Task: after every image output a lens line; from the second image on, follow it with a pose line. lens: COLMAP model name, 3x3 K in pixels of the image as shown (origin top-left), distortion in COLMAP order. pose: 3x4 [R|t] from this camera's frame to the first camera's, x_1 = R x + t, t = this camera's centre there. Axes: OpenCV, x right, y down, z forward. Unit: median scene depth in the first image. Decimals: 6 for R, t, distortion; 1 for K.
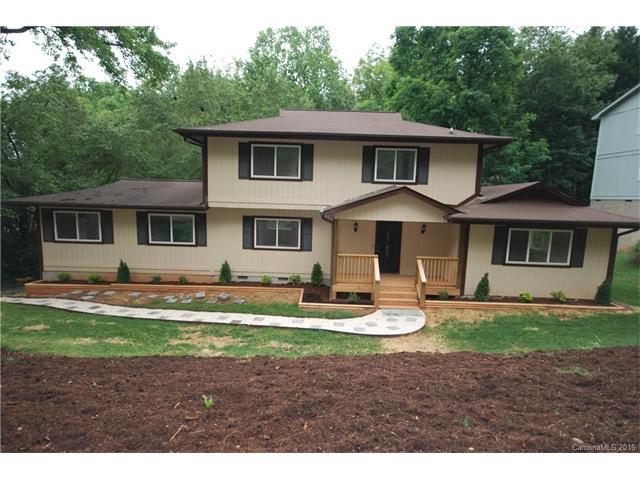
lens RADIAL K [[357.6, 0, 321.8], [0, 357.6, 240.5], [0, 0, 1]] dist [0.025551, 0.000542]
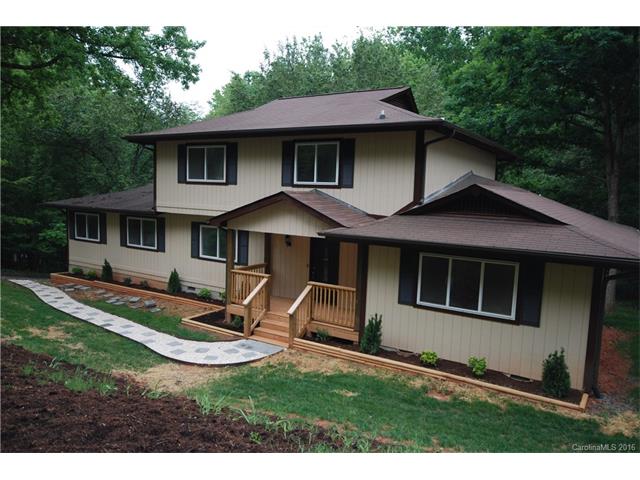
lens RADIAL K [[497.9, 0, 319.9], [0, 497.9, 241.4], [0, 0, 1]] dist [0.030662, 0.001900]
pose [[0.833917, 0.053077, -0.549332, 0.819619], [-0.070654, 0.997441, -0.010884, -0.029675], [0.547349, 0.047889, 0.835533, 0.104979]]
